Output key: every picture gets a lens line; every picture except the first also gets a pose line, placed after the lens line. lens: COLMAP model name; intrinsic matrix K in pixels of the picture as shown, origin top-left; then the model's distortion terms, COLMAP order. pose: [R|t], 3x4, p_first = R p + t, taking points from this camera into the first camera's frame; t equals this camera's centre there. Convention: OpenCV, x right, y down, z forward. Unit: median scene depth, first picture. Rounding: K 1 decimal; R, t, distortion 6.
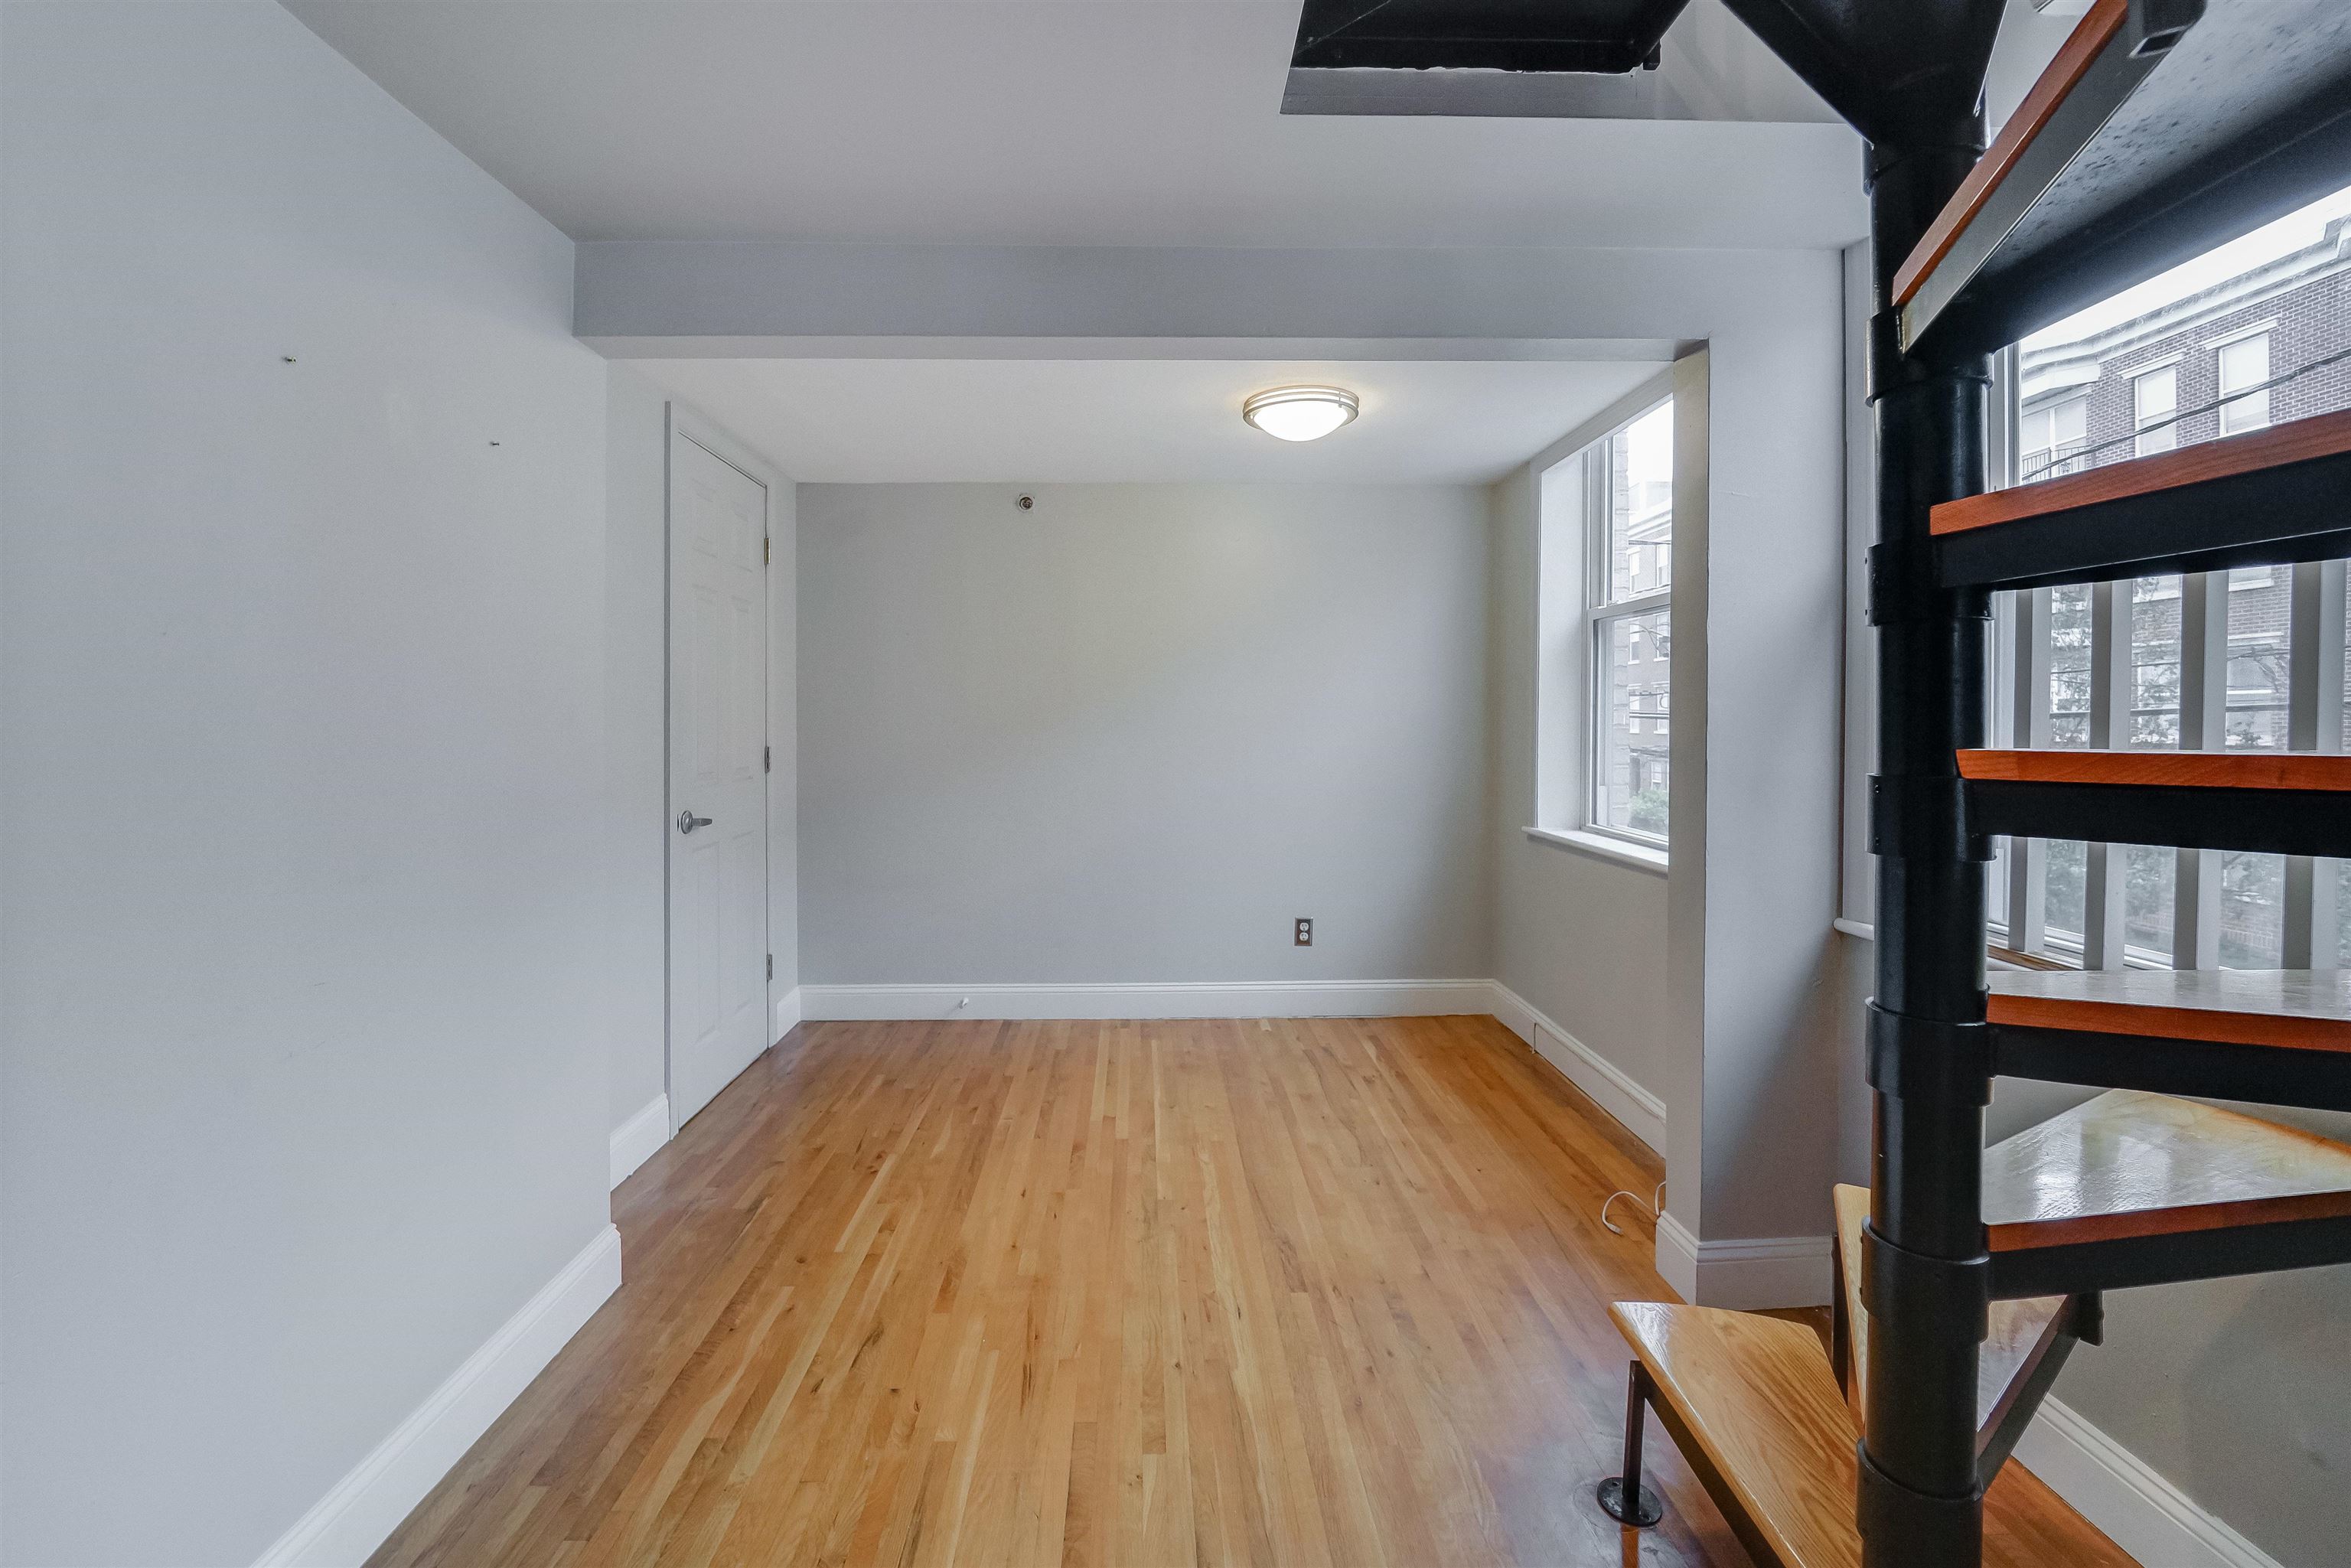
lens RADIAL K [[1014.3, 0, 1121.5], [0, 1014.3, 731.3], [0, 0, 1]] dist [-0.019722, -0.000063]
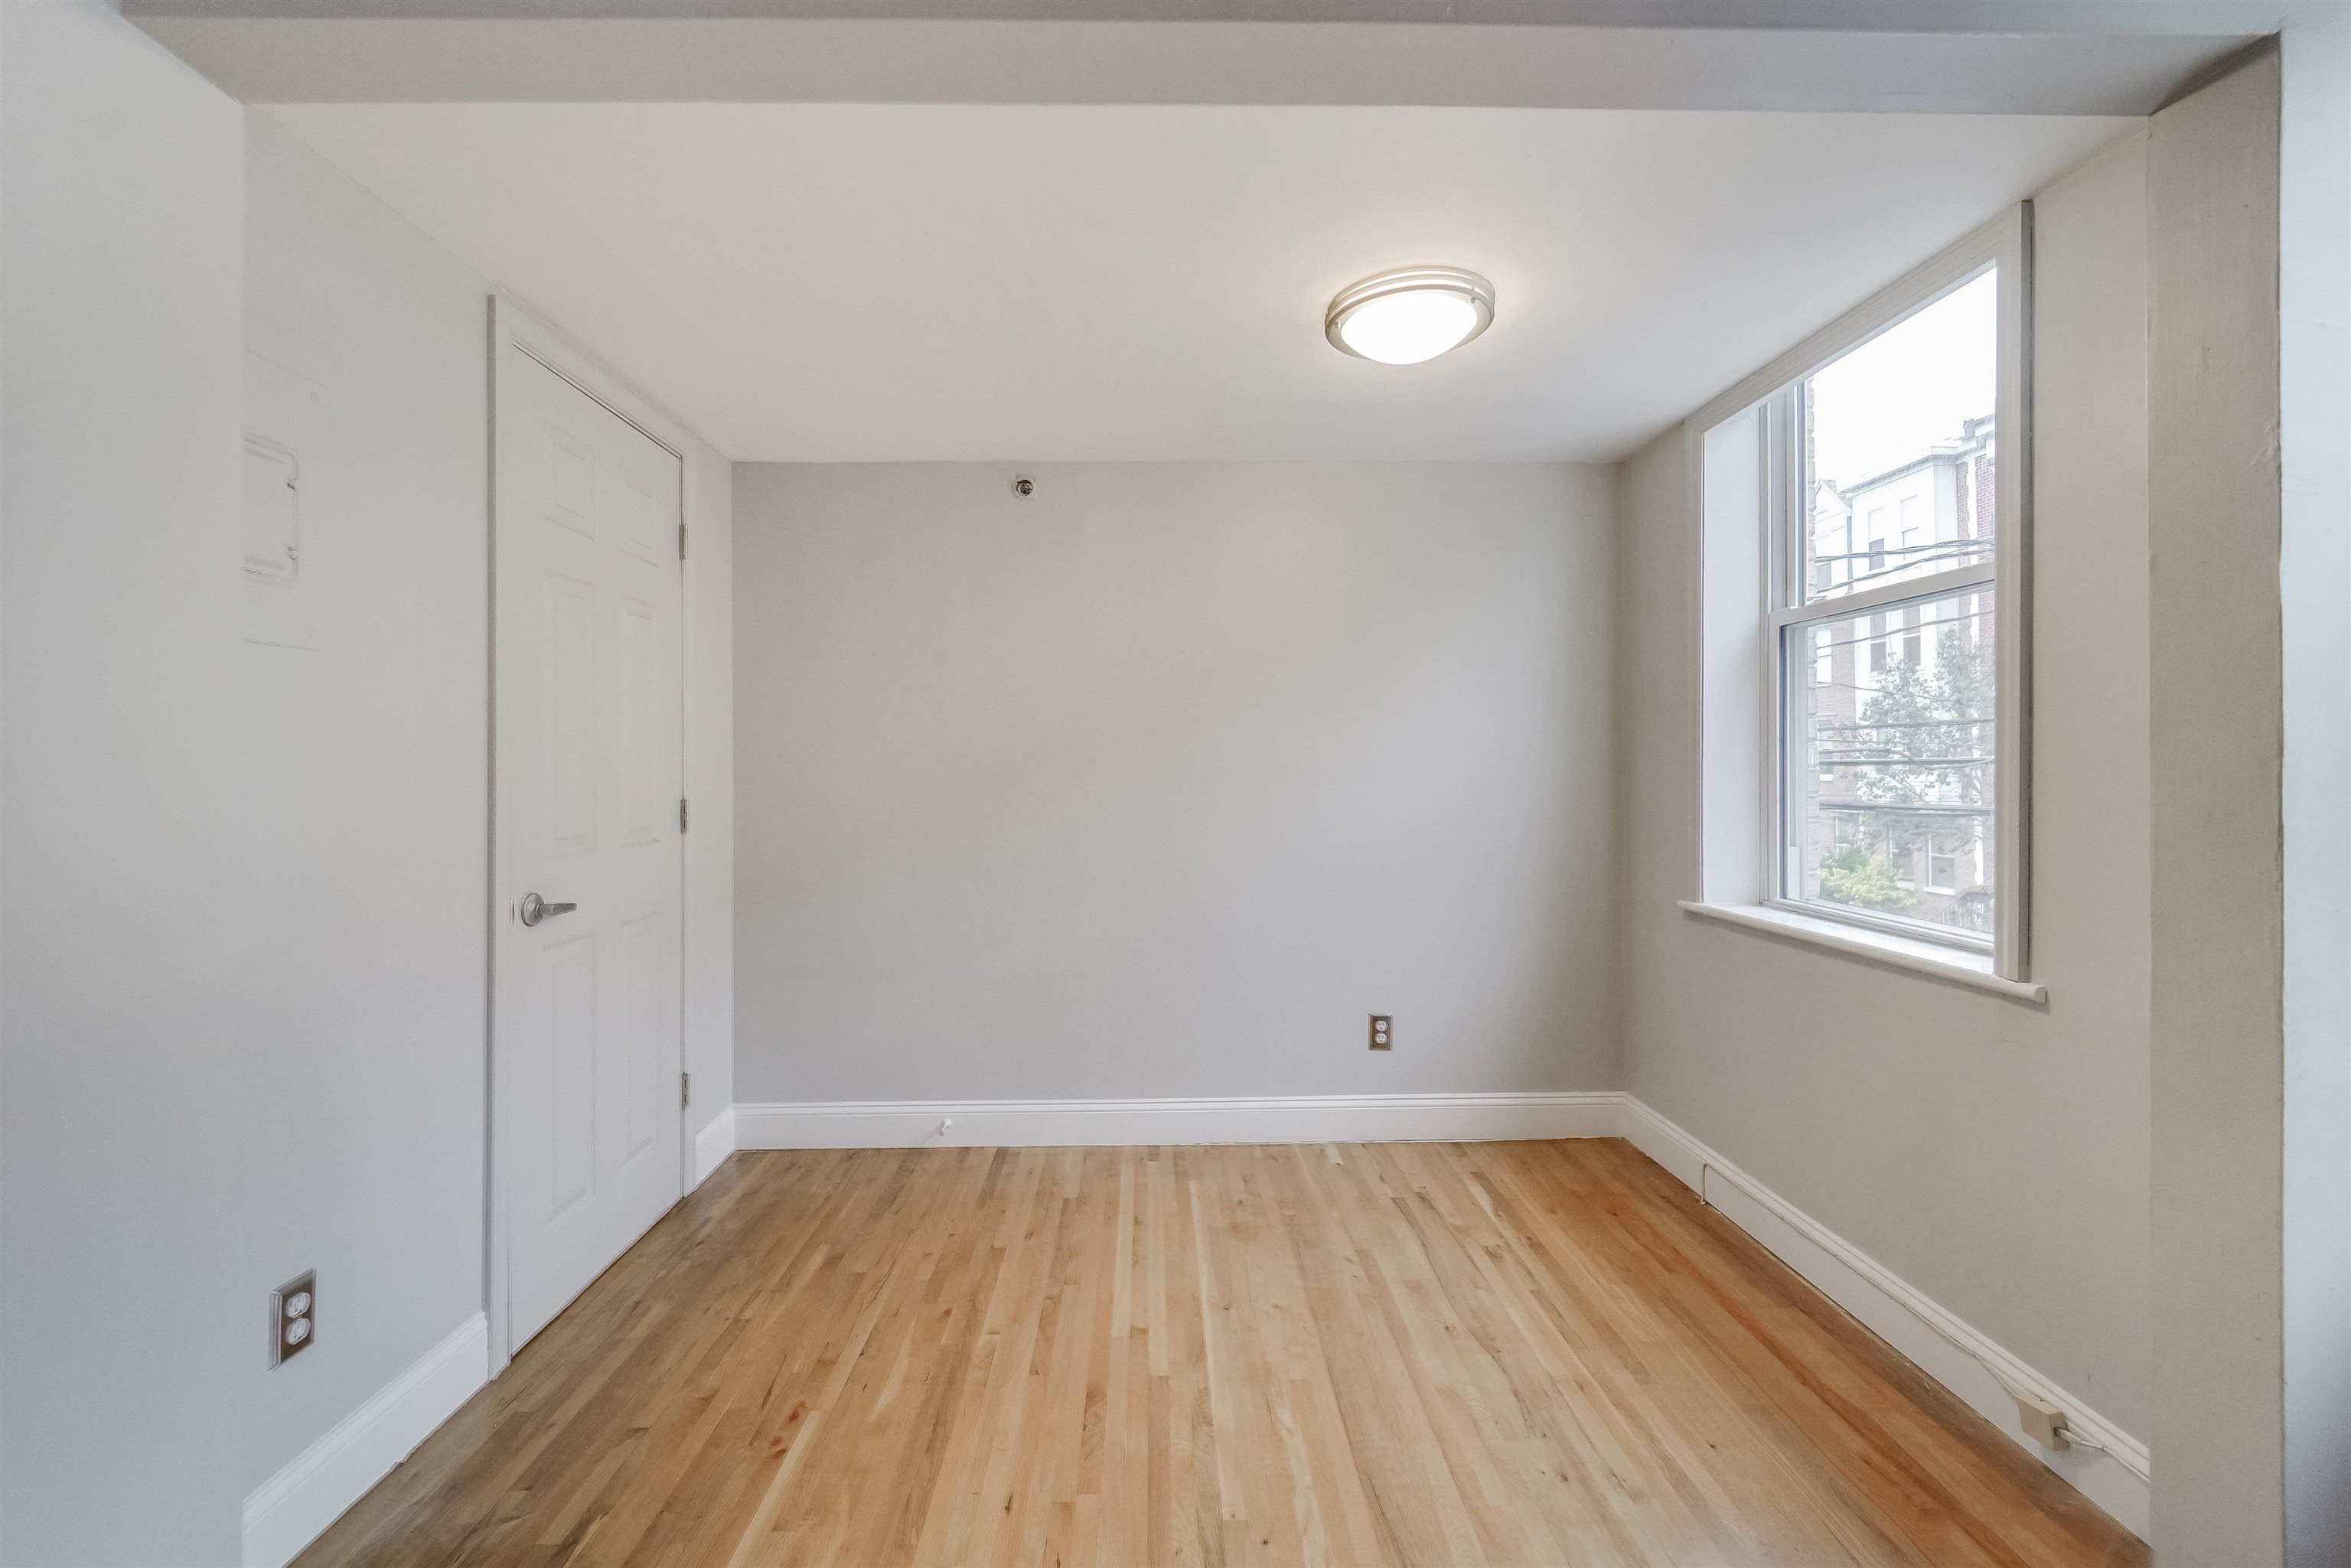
lens RADIAL K [[948.7, 0, 1166.7], [0, 948.7, 783.6], [0, 0, 1]] dist [-0.018486, -0.000303]
pose [[0.999328, -0.003262, 0.036518, -0.014089], [0.003215, 0.999994, 0.001362, 0.004480], [-0.036522, -0.001244, 0.999332, 0.323121]]
